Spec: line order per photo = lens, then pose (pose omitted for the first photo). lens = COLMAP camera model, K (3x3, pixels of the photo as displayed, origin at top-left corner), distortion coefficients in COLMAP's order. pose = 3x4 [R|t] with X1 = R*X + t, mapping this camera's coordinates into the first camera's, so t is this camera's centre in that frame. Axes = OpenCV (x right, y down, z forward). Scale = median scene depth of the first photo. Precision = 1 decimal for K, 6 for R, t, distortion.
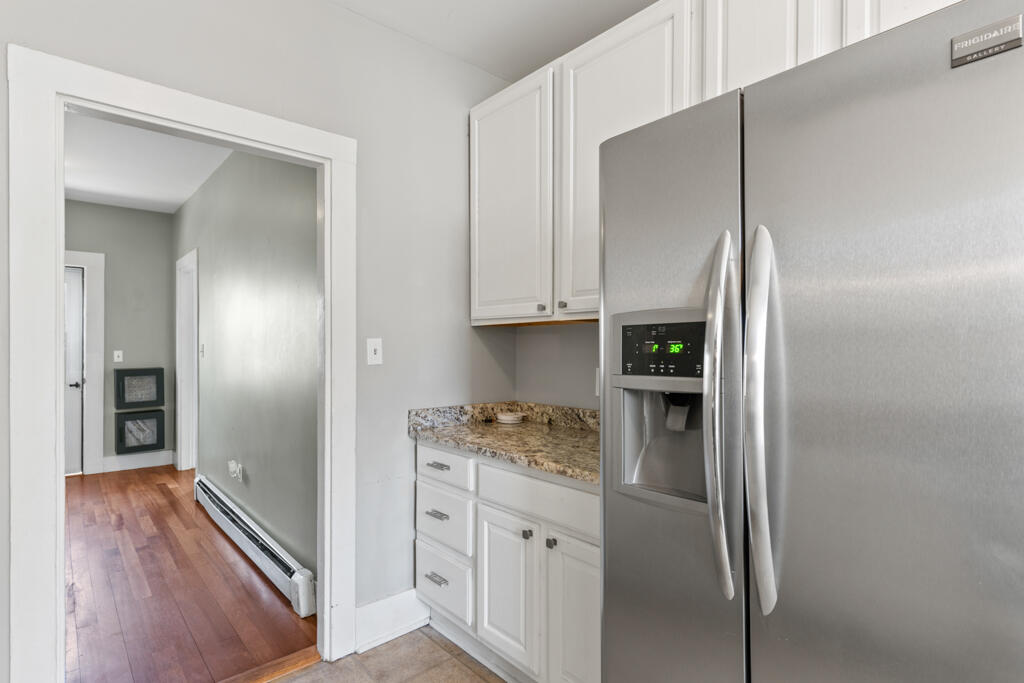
lens RADIAL K [[515.7, 0, 514.8], [0, 515.7, 343.7], [0, 0, 1]] dist [0.002636, -0.000023]
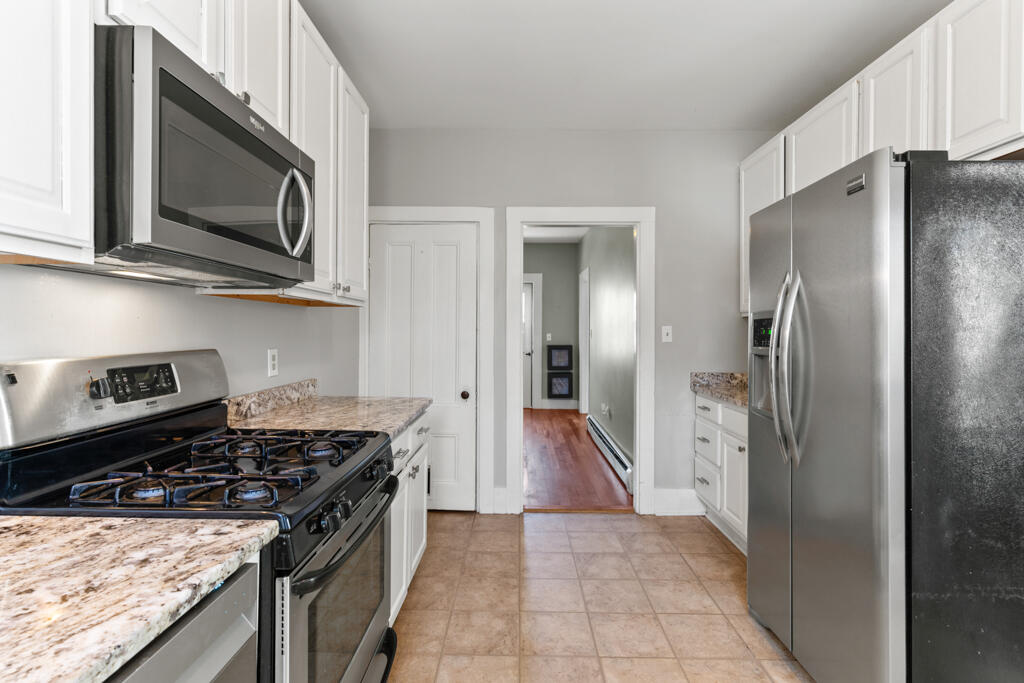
lens RADIAL K [[495.1, 0, 515.1], [0, 495.1, 327.0], [0, 0, 1]] dist [0.001826, 0.000065]
pose [[0.741884, -0.001883, -0.670526, 0.204360], [-0.001562, 0.999988, -0.004537, 0.000126], [0.670527, 0.004413, 0.741872, -0.231925]]
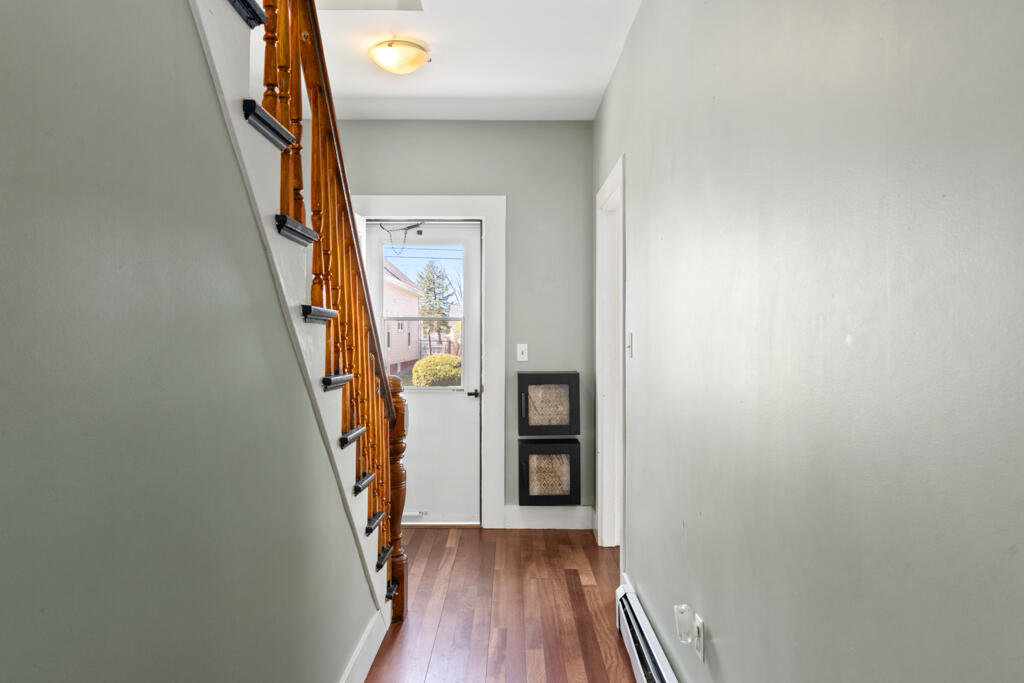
lens RADIAL K [[730.1, 0, 512.0], [0, 730.1, 341.5], [0, 0, 1]] dist [-0.002038, -0.000157]
pose [[0.749035, 0.005473, -0.662508, -0.193531], [0.001524, 0.999949, 0.009982, 0.001611], [0.662529, -0.008487, 0.748988, 0.347388]]
